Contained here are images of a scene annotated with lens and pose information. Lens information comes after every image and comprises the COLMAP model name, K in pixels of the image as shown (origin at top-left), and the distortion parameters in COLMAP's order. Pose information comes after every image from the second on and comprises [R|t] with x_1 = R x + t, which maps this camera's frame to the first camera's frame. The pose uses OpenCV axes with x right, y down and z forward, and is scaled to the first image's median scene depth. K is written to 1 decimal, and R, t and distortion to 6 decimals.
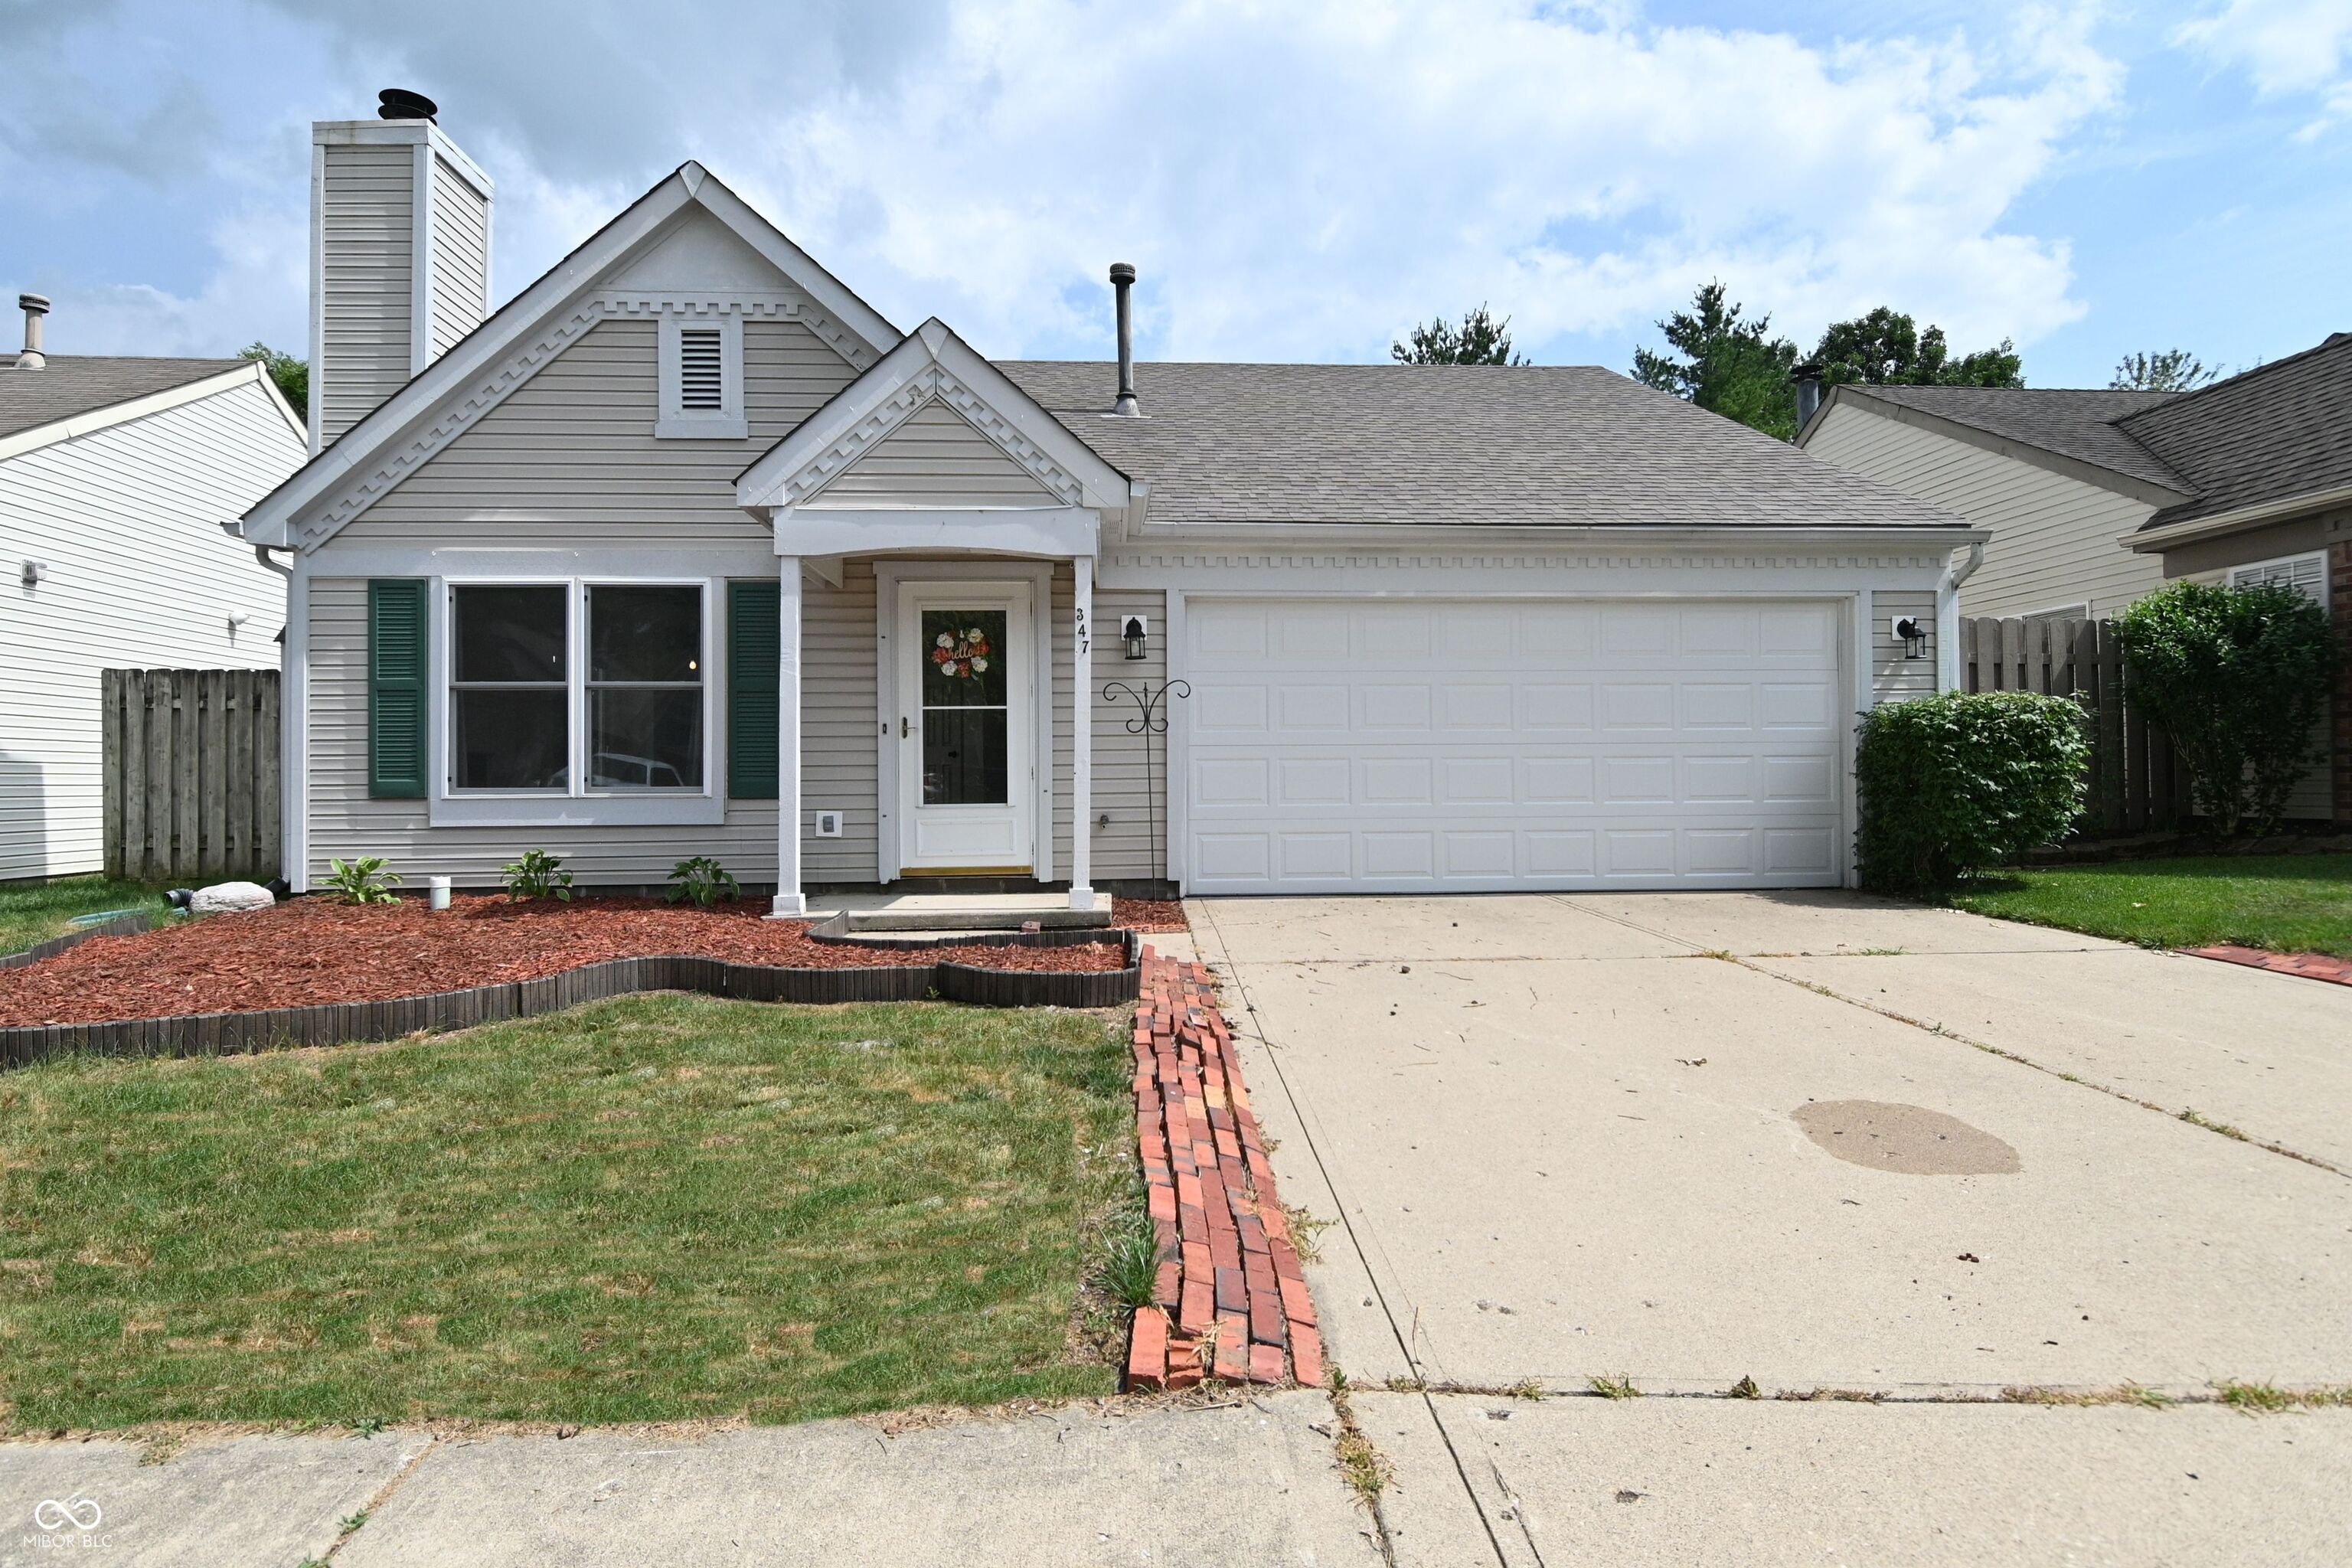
lens RADIAL K [[1240.2, 0, 1176.0], [0, 1240.2, 784.0], [0, 0, 1]] dist [0.020040, -0.027208]
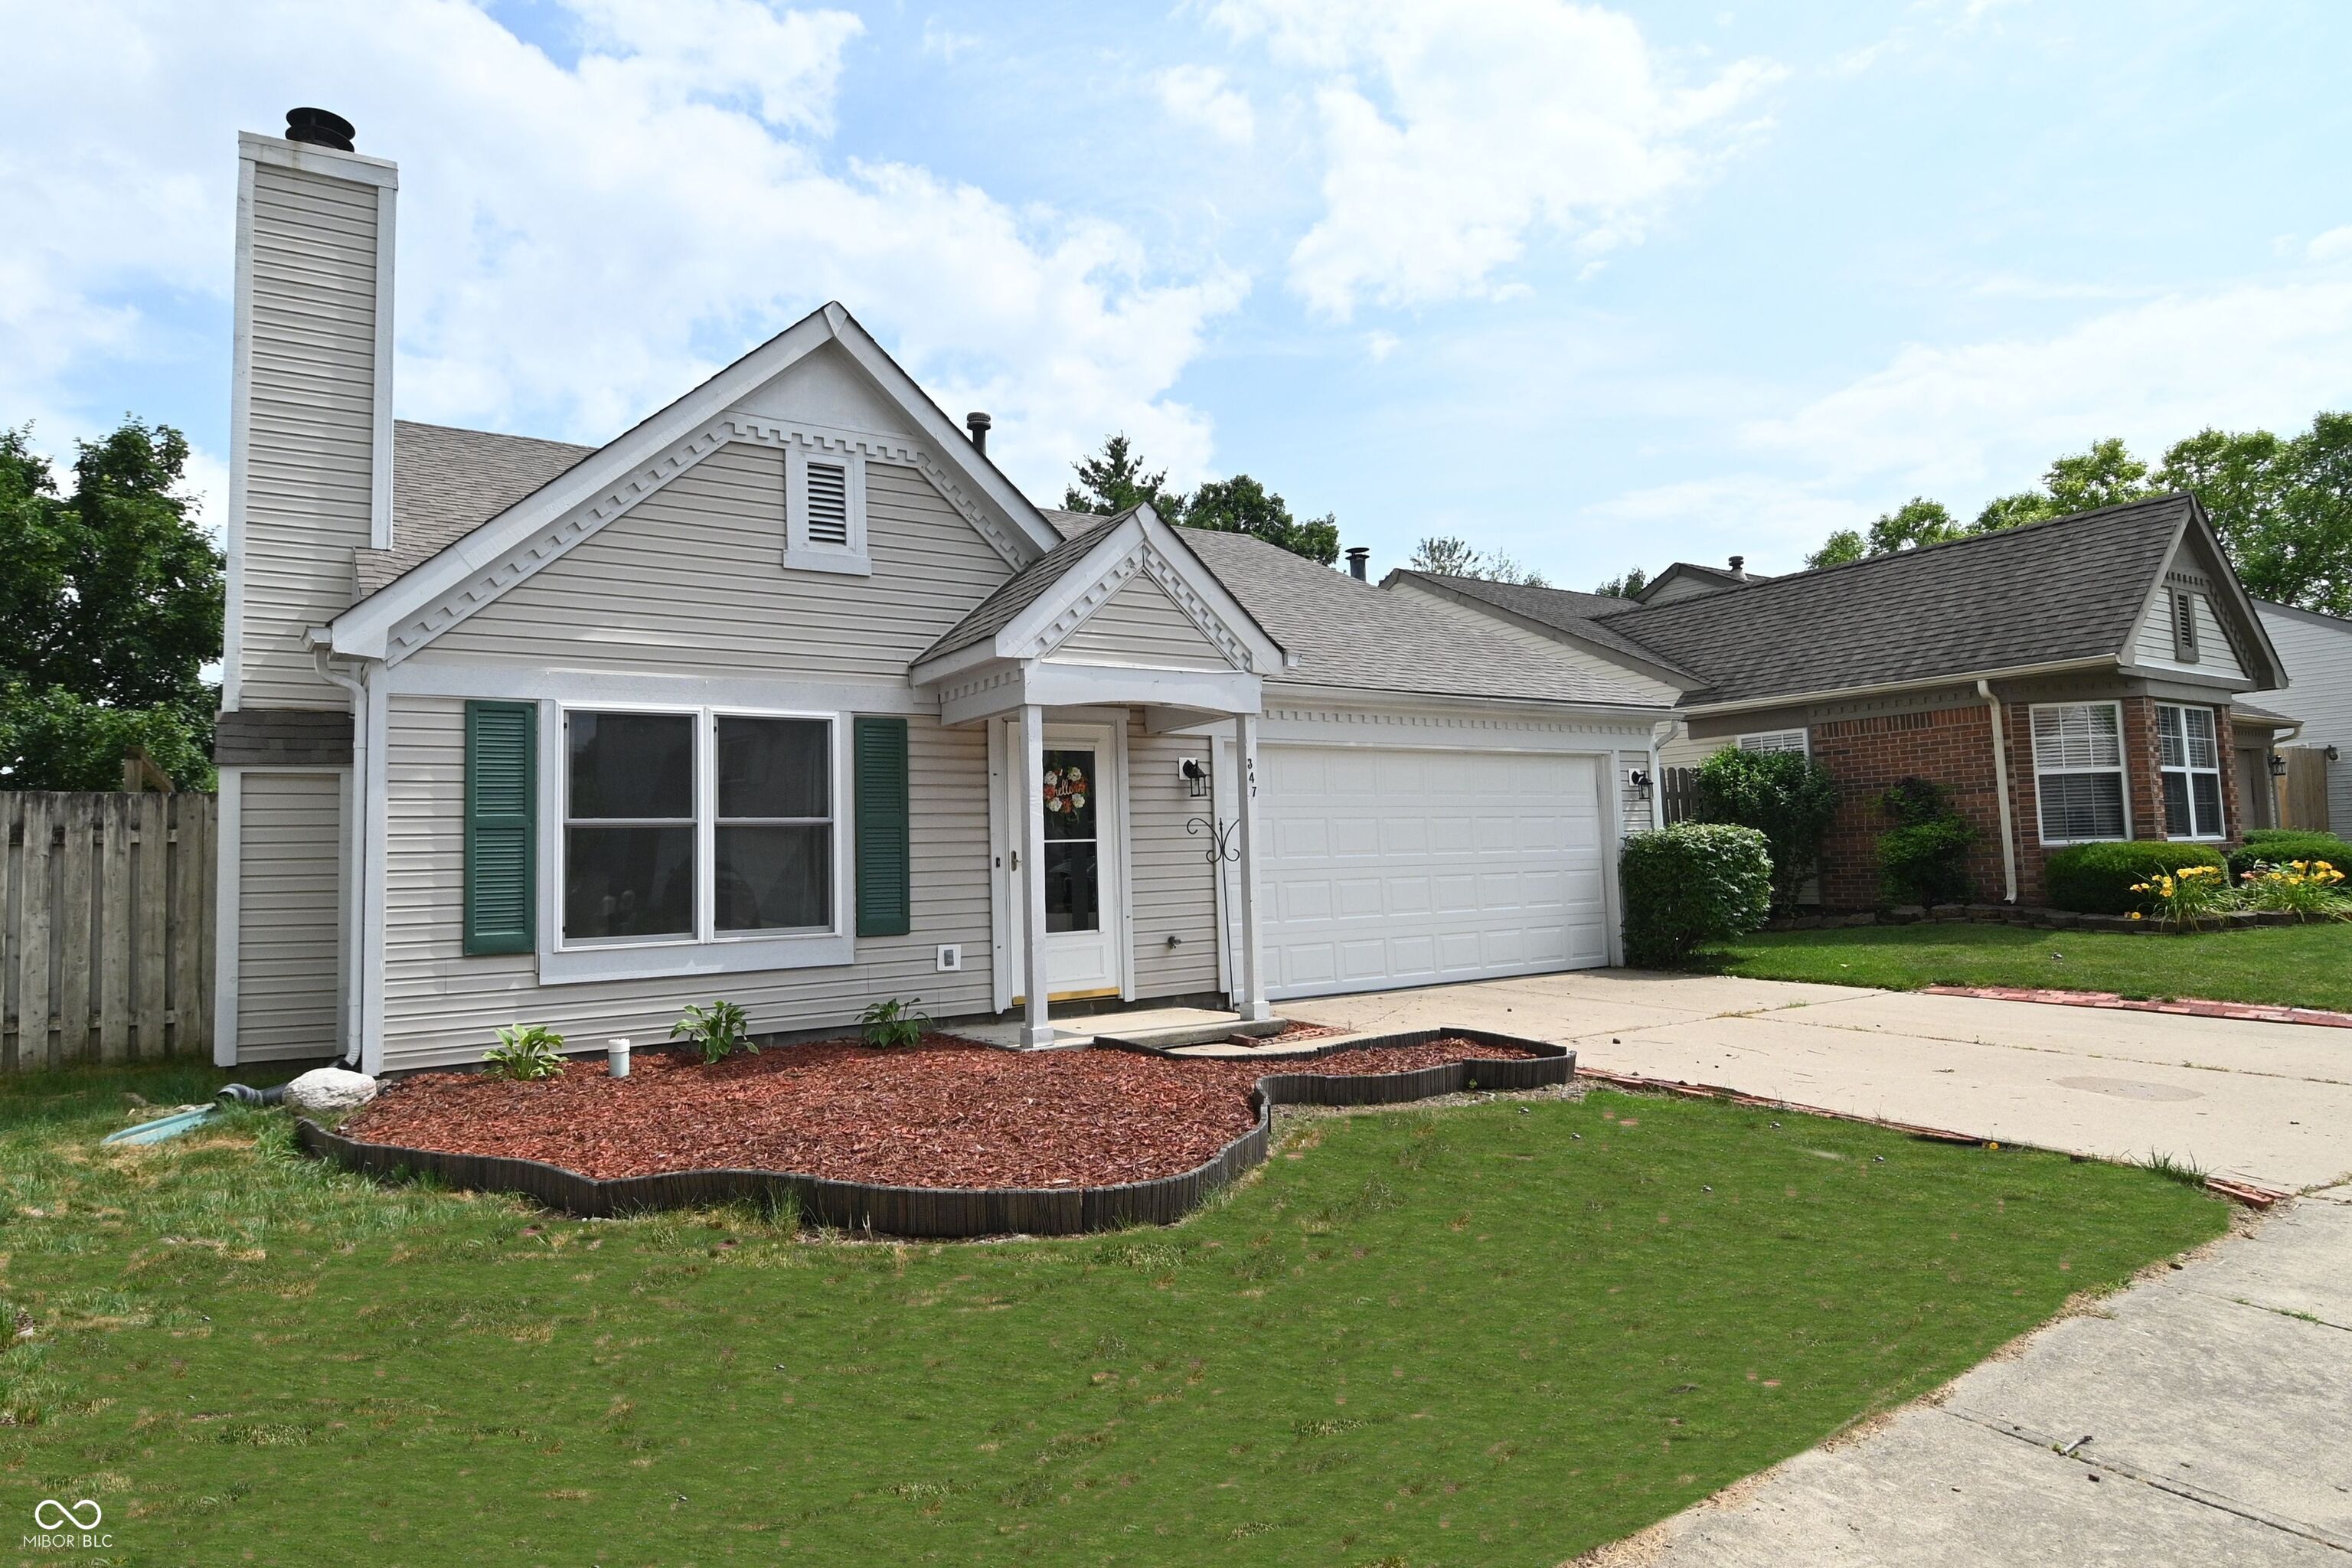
lens RADIAL K [[1275.2, 0, 1176.0], [0, 1275.2, 784.0], [0, 0, 1]] dist [0.023098, -0.033944]
pose [[0.875707, 0.013017, 0.482668, -0.630233], [0.026442, 0.996844, -0.074858, -0.026477], [-0.482119, 0.078316, 0.872598, -0.005880]]
